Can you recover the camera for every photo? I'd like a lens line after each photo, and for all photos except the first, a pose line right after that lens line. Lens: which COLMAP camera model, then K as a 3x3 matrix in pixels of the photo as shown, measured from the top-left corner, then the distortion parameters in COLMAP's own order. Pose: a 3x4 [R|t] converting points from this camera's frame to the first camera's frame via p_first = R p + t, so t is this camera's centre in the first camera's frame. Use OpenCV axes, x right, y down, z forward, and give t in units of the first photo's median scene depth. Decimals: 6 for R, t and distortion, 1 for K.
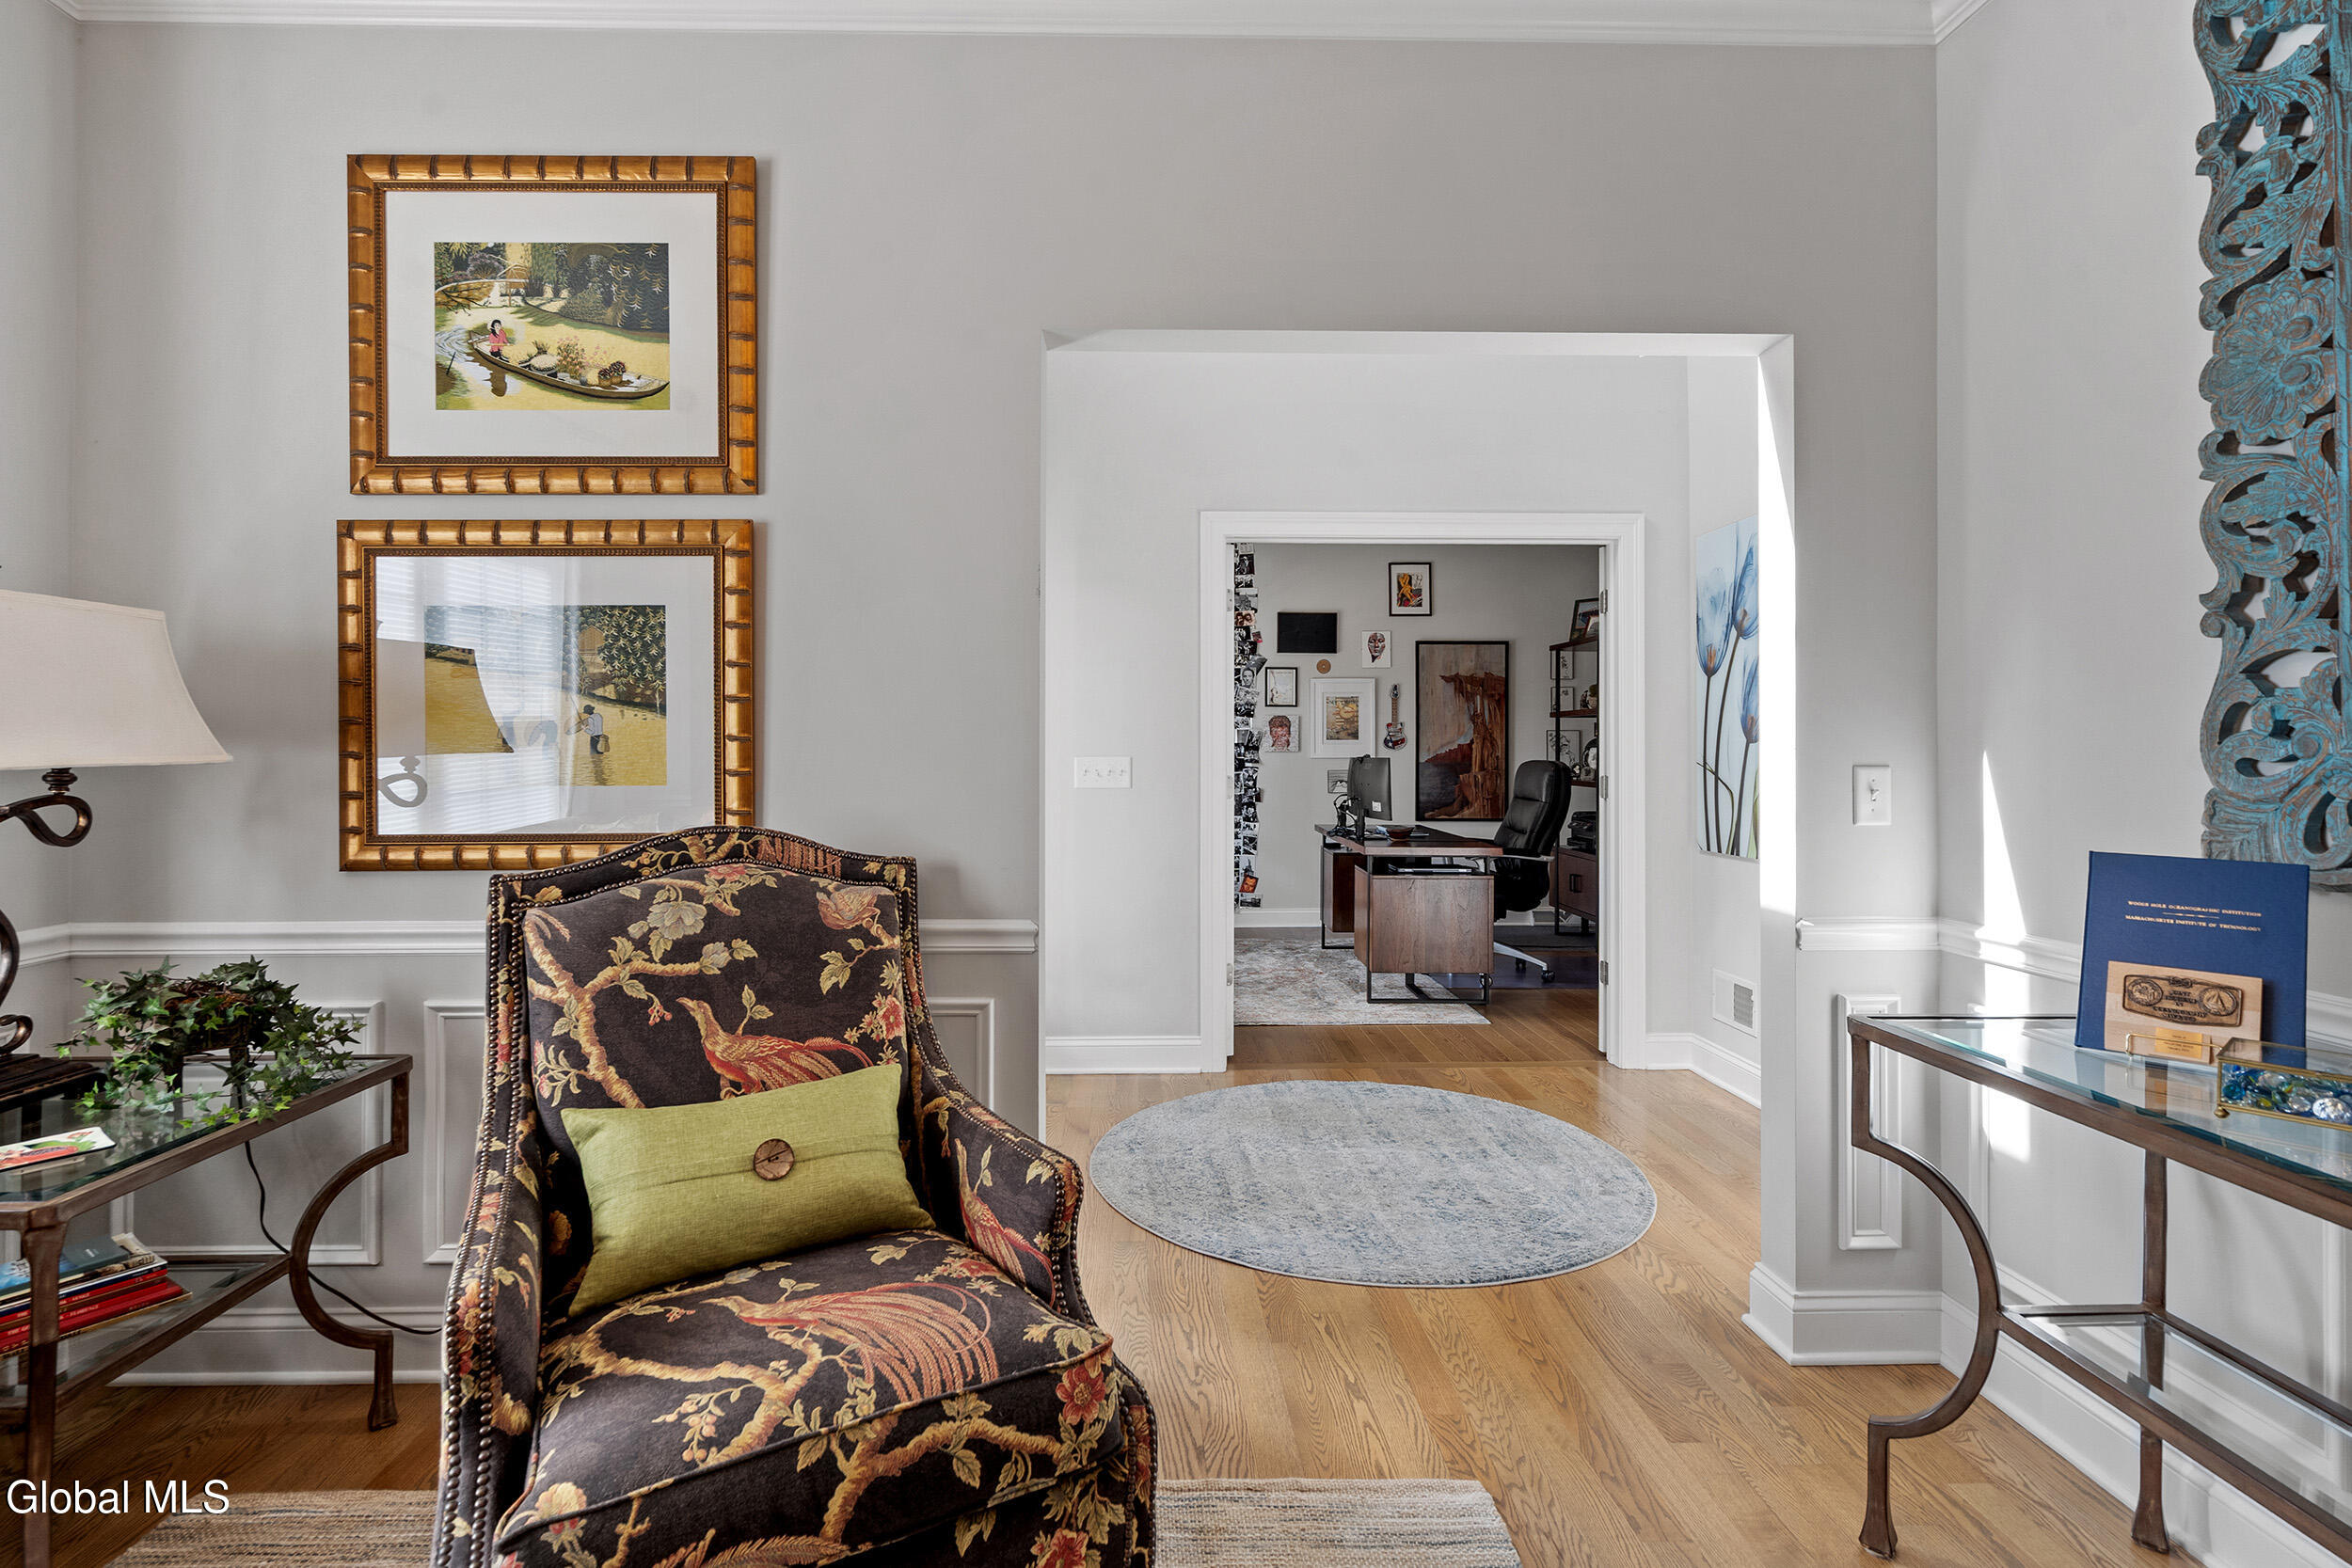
lens RADIAL K [[1116.6, 0, 1152.2], [0, 1116.6, 753.0], [0, 0, 1]] dist [-0.008090, 0.002716]
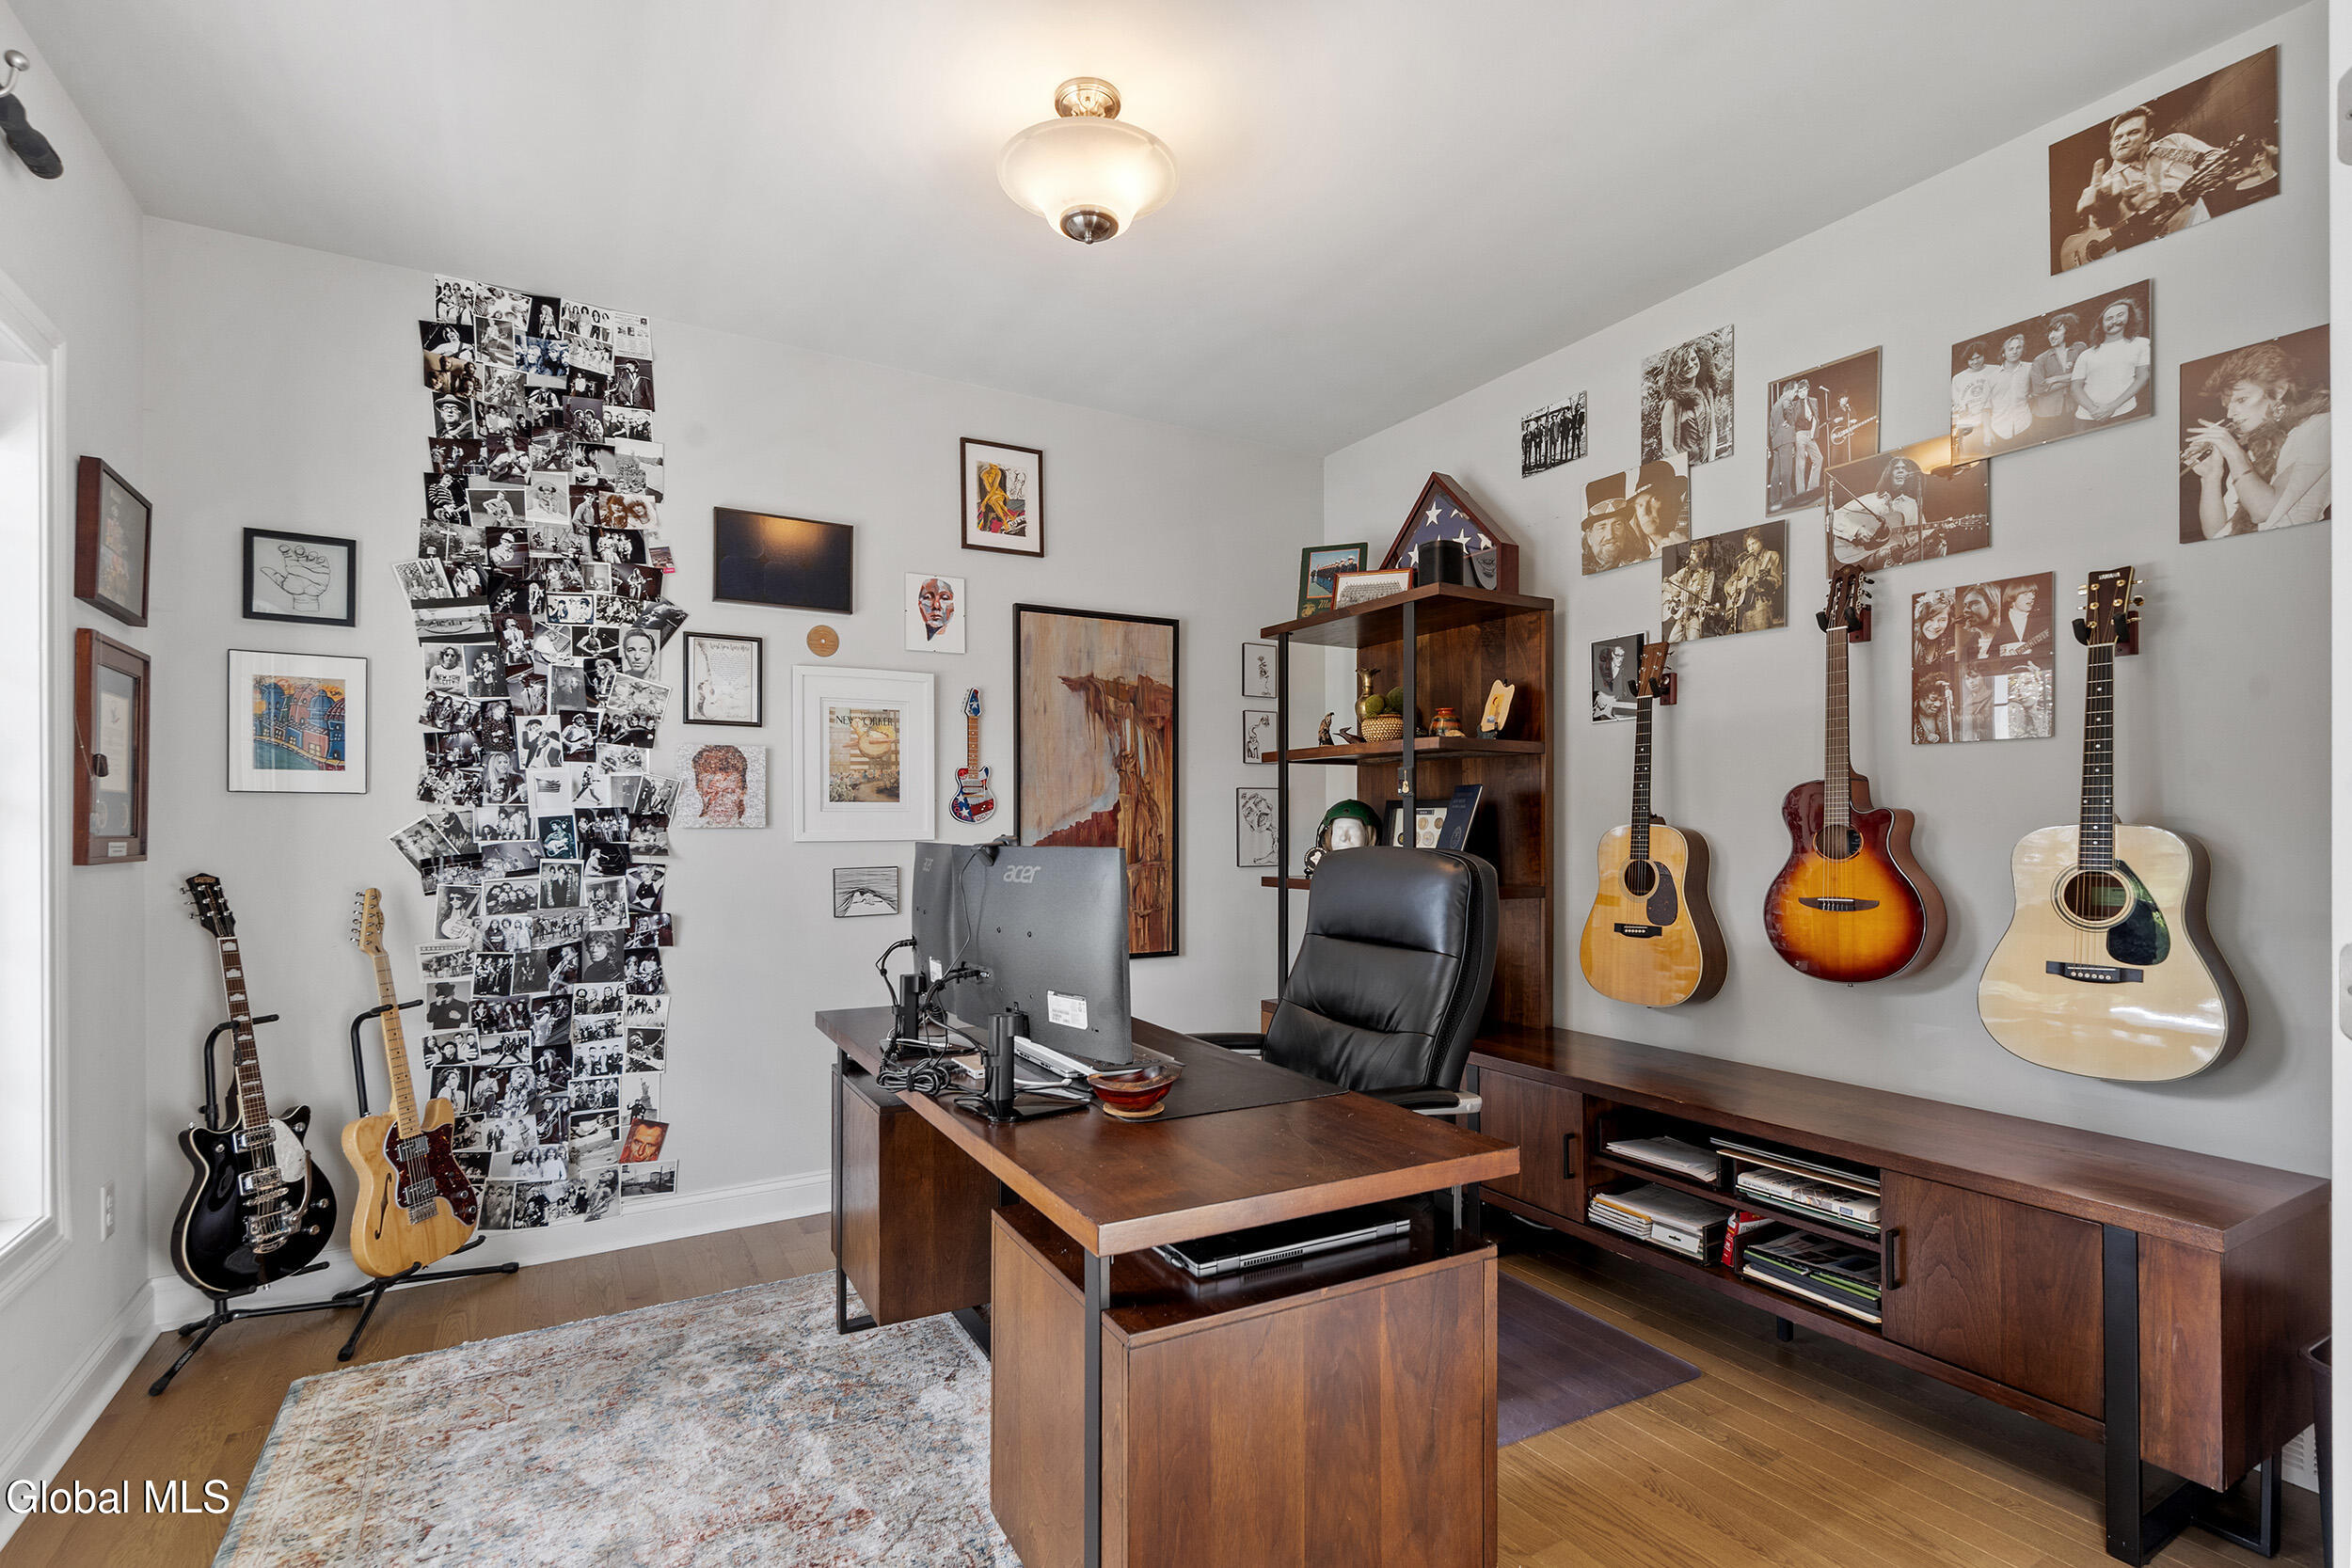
lens RADIAL K [[1116.6, 0, 1186.6], [0, 1116.6, 829.3], [0, 0, 1]] dist [-0.008090, 0.002716]
pose [[0.870277, -0.004596, 0.492541, 0.058245], [0.003637, 0.999989, 0.002905, -0.001264], [-0.492549, -0.000736, 0.870284, 0.530738]]
